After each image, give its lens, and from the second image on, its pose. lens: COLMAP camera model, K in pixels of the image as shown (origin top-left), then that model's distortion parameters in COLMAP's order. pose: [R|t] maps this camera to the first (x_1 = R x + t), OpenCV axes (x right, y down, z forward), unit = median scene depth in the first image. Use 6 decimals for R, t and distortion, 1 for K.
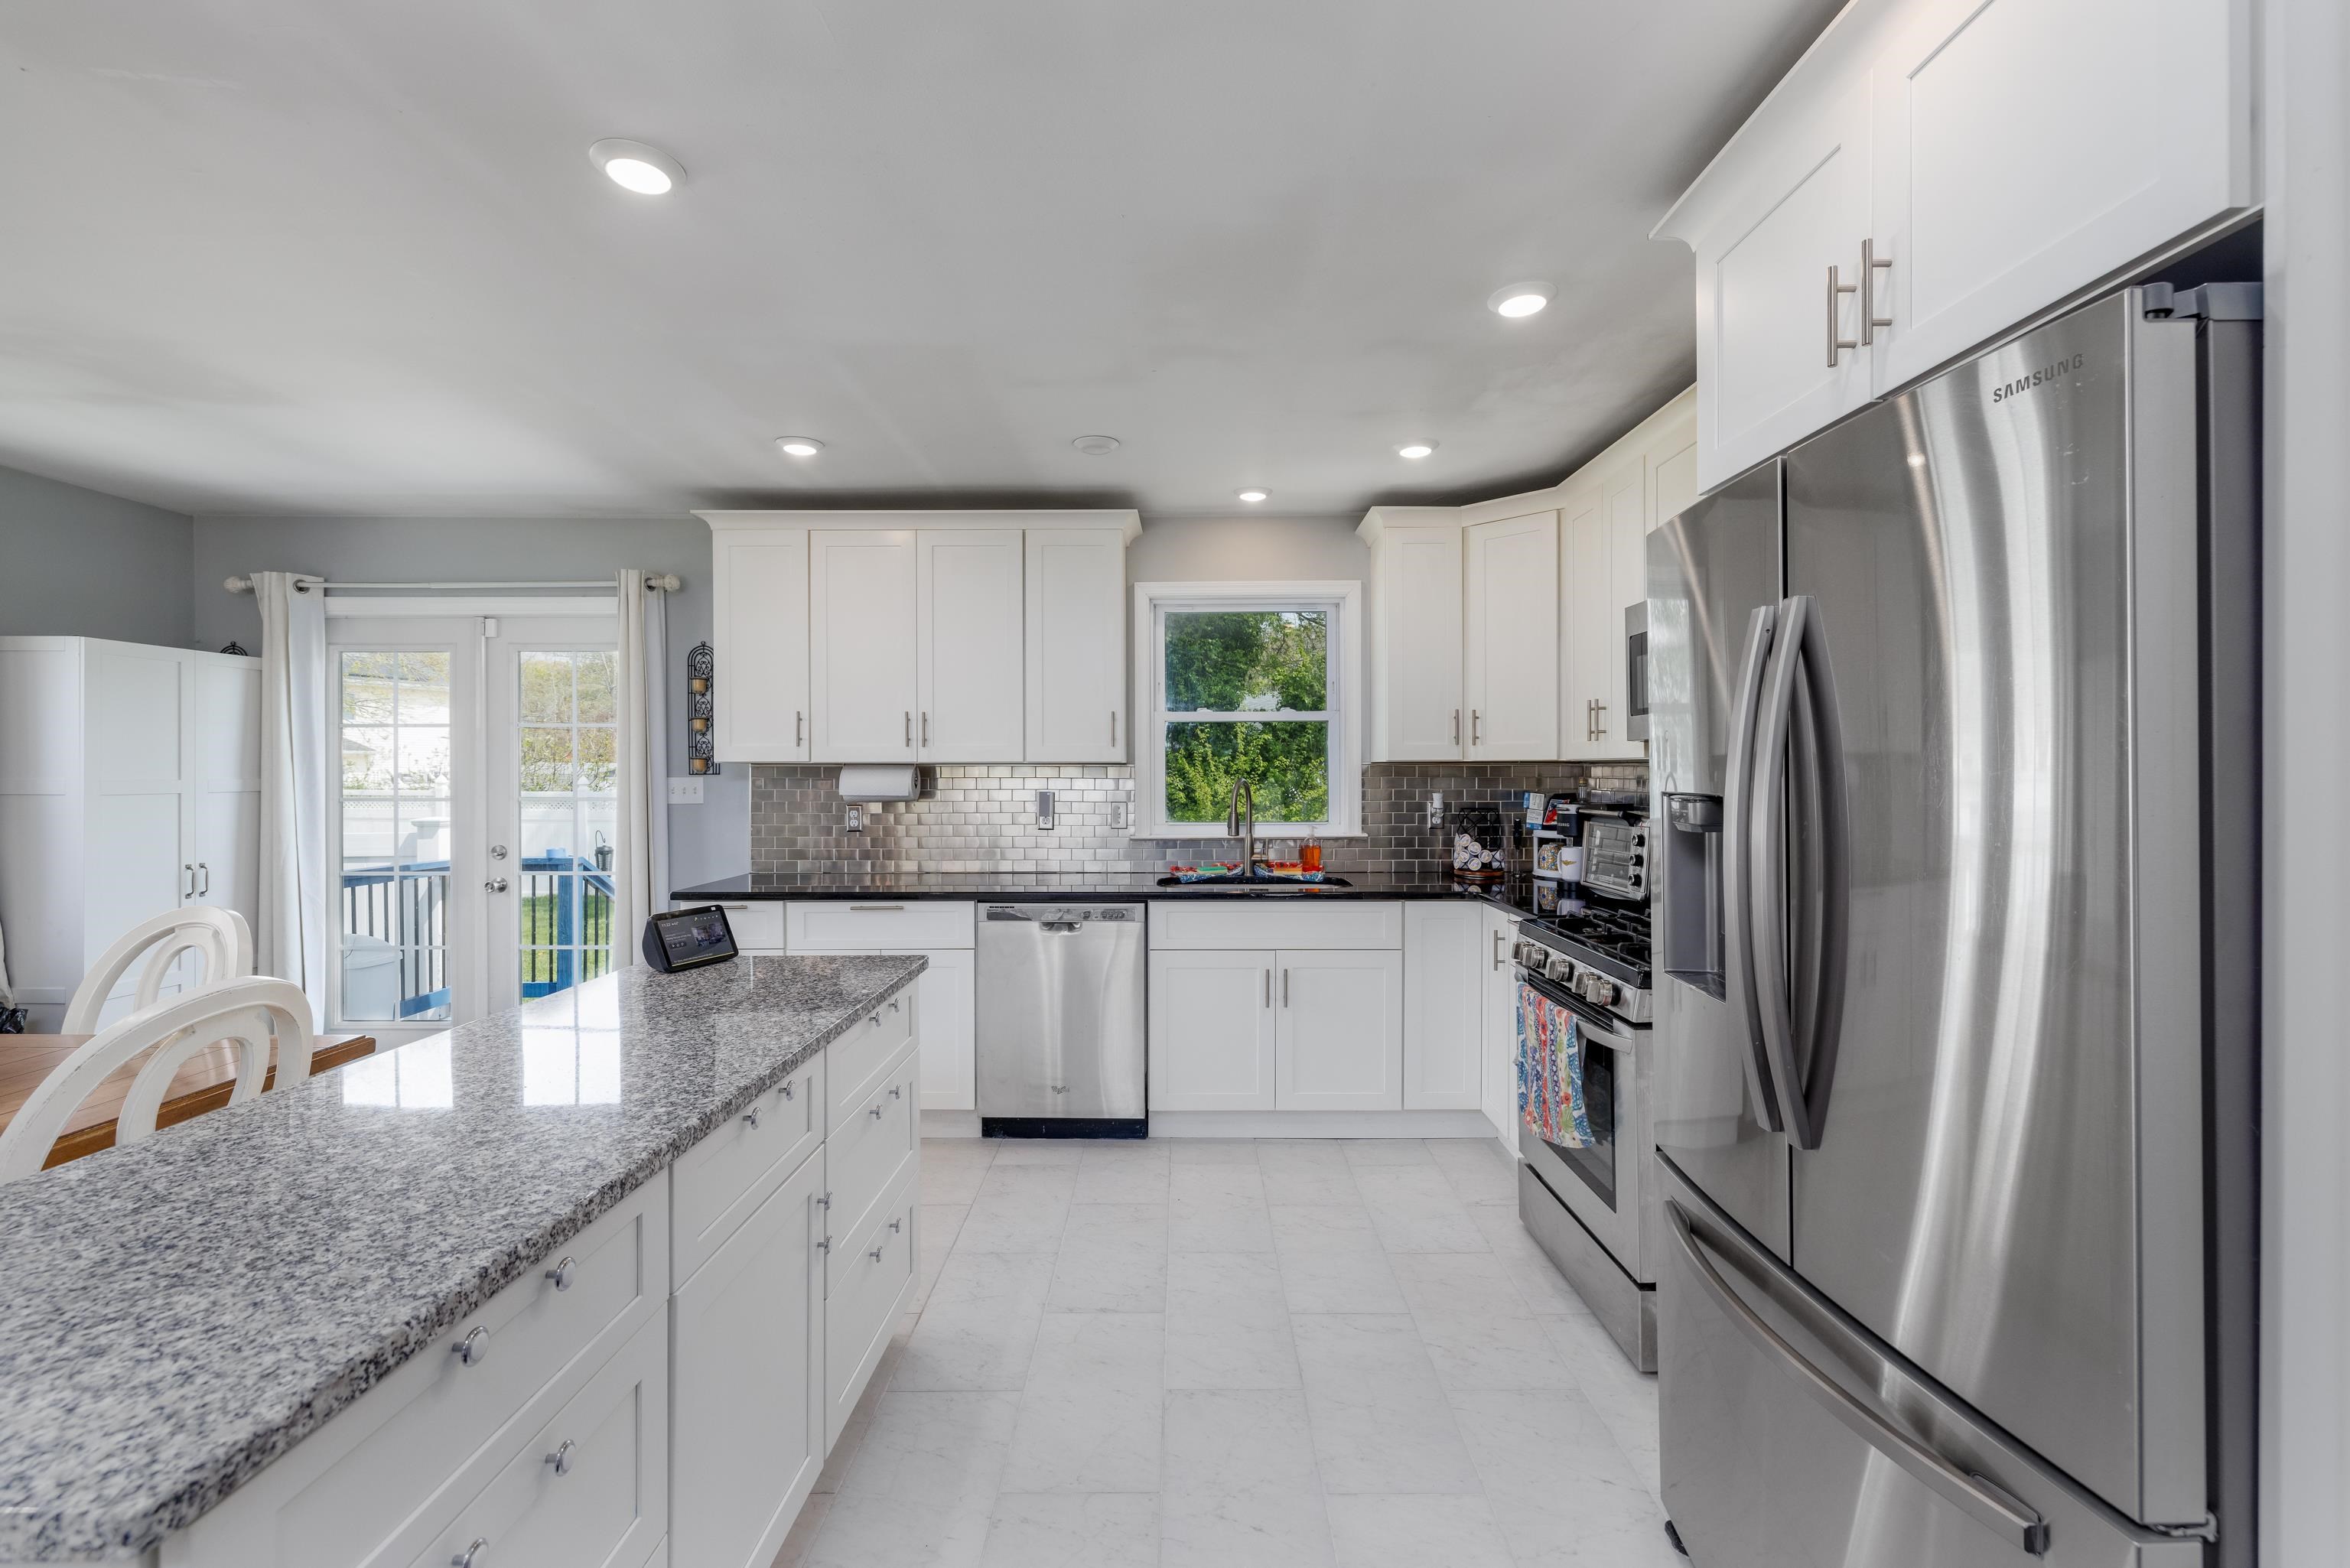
lens RADIAL K [[983.6, 0, 1177.5], [0, 983.6, 771.7], [0, 0, 1]] dist [0.000577, 0.000217]
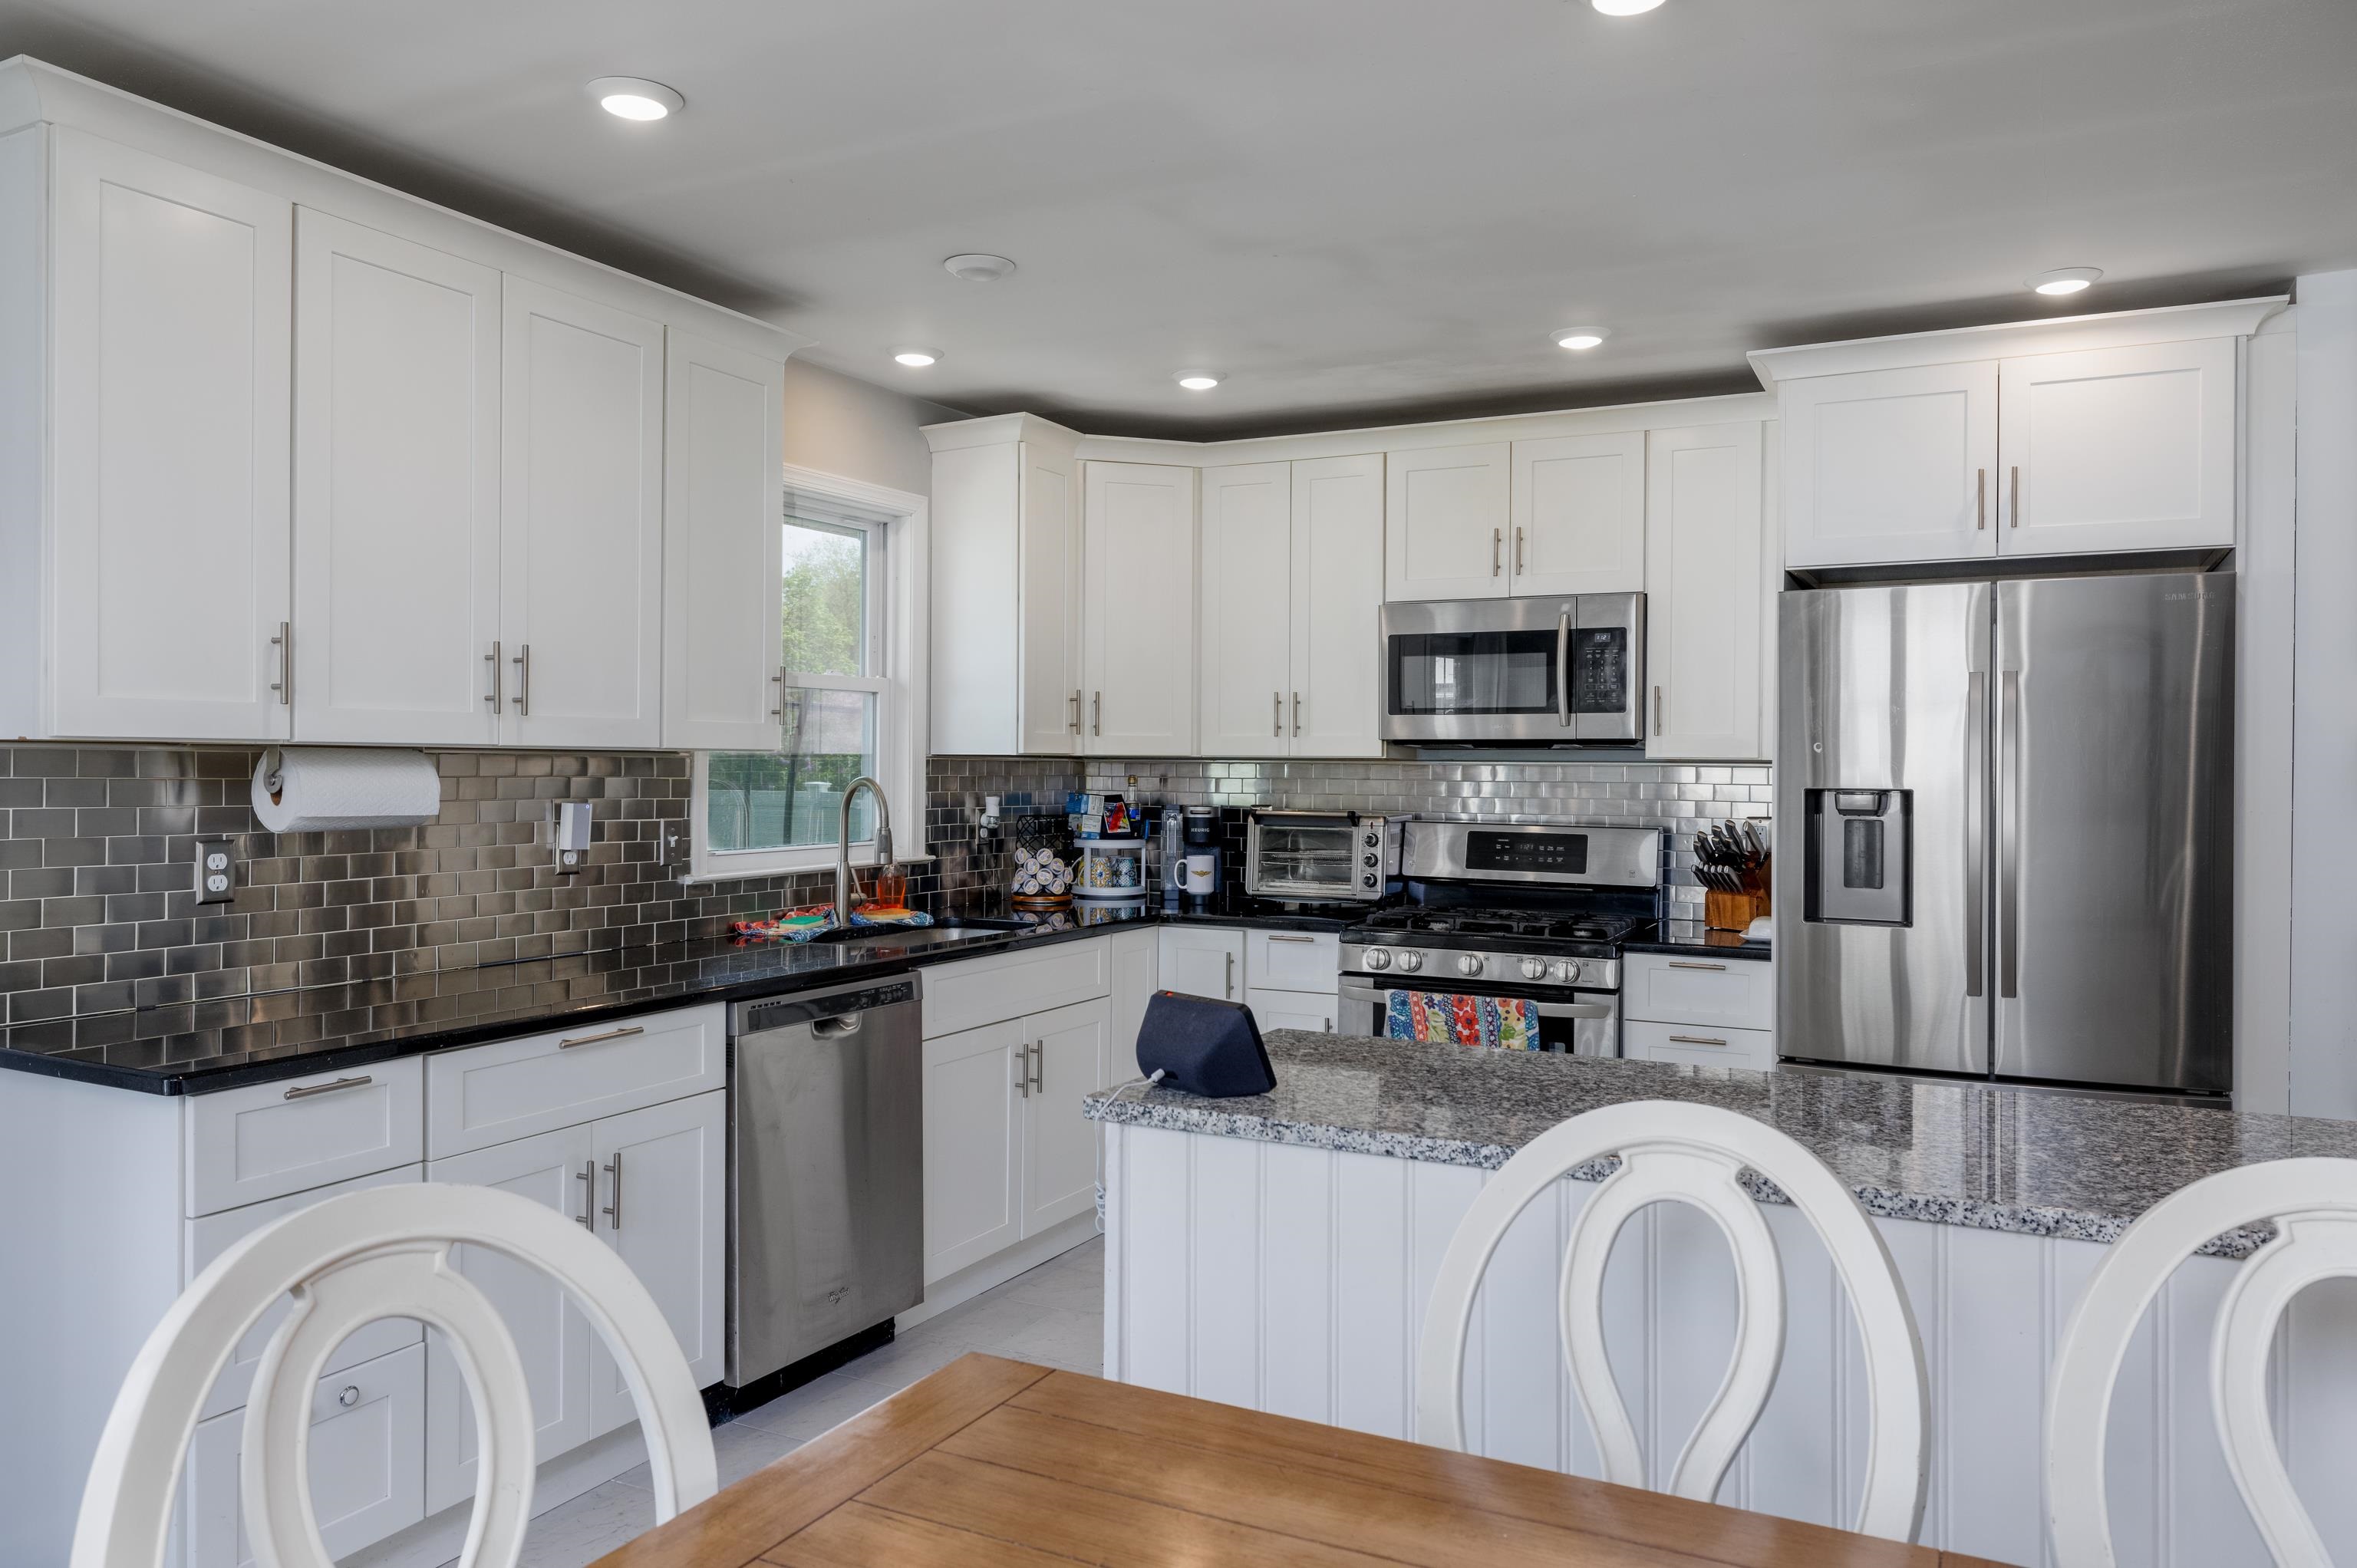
lens RADIAL K [[1621.0, 0, 1179.9], [0, 1621.0, 774.9], [0, 0, 1]] dist [0.004222, 0.003165]
pose [[0.458402, -0.000271, 0.888745, -0.800238], [-0.007274, 0.999965, 0.004056, -0.000770], [-0.888715, -0.008324, 0.458385, 0.318967]]
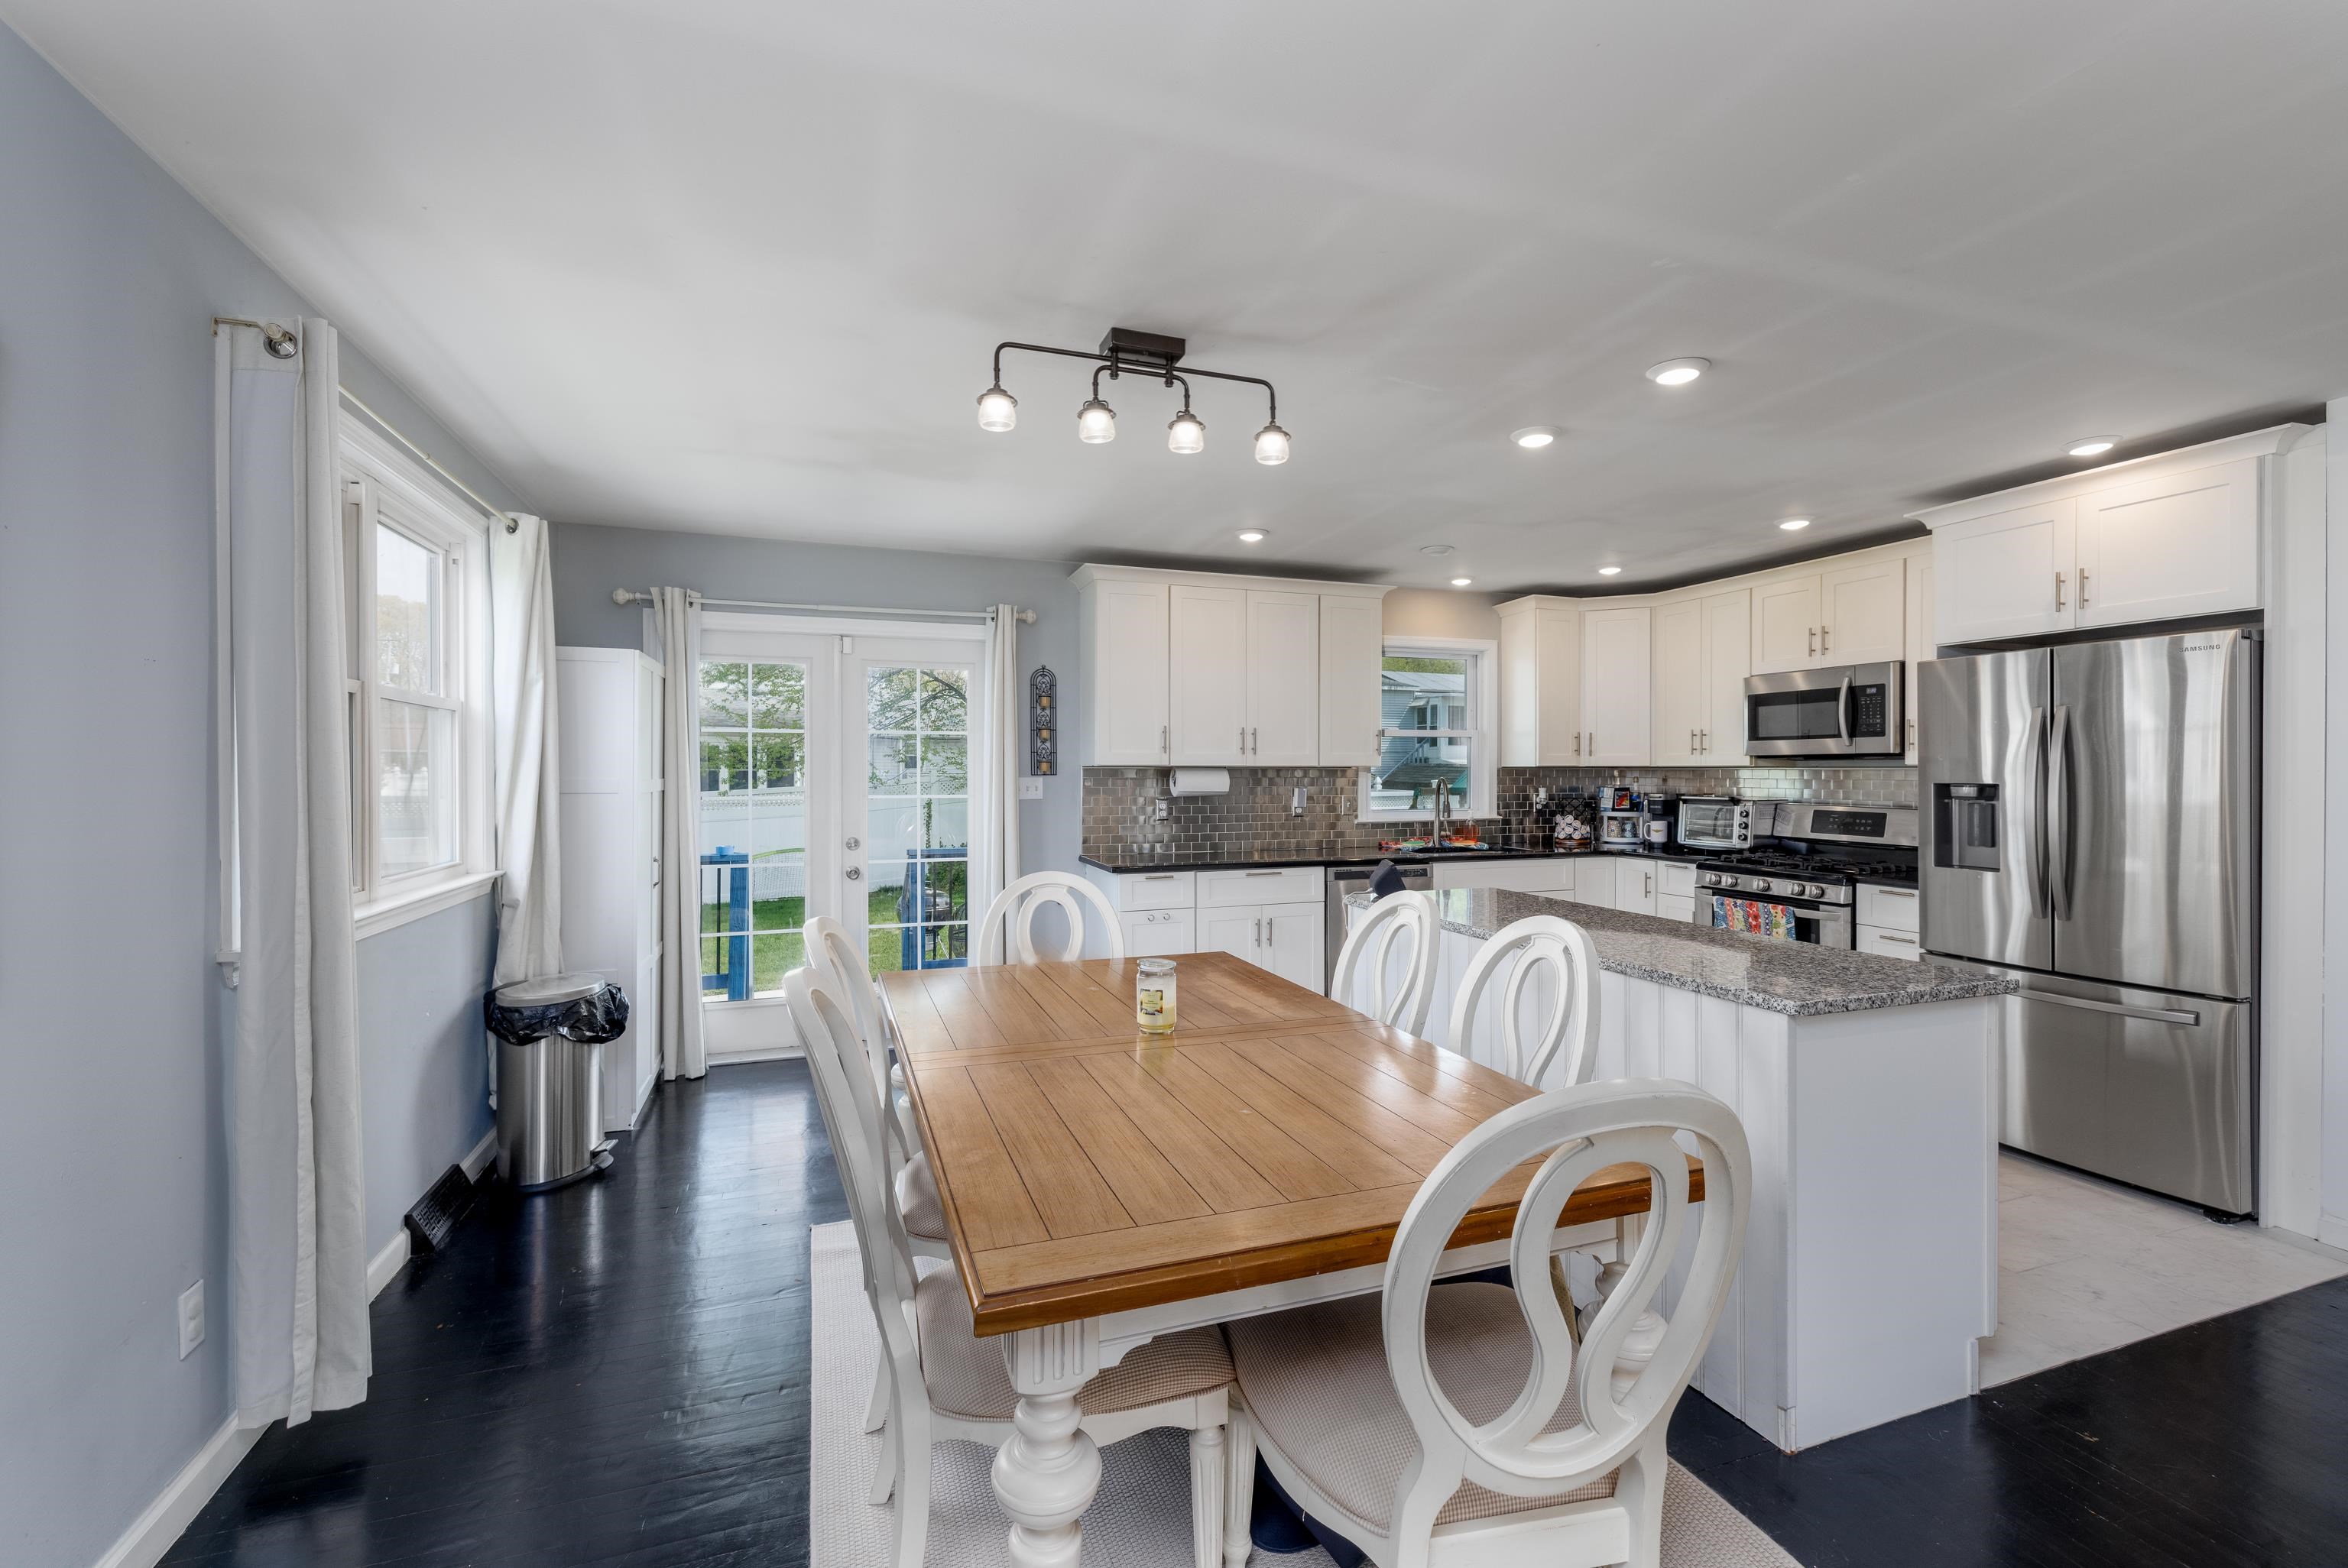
lens RADIAL K [[982.7, 0, 1175.0], [0, 982.7, 779.8], [0, 0, 1]] dist [0.000577, 0.000217]
pose [[0.942603, -0.001530, 0.333911, -0.770319], [-0.001417, 0.999962, 0.008581, -0.001878], [-0.333911, -0.008562, 0.942566, -0.204495]]
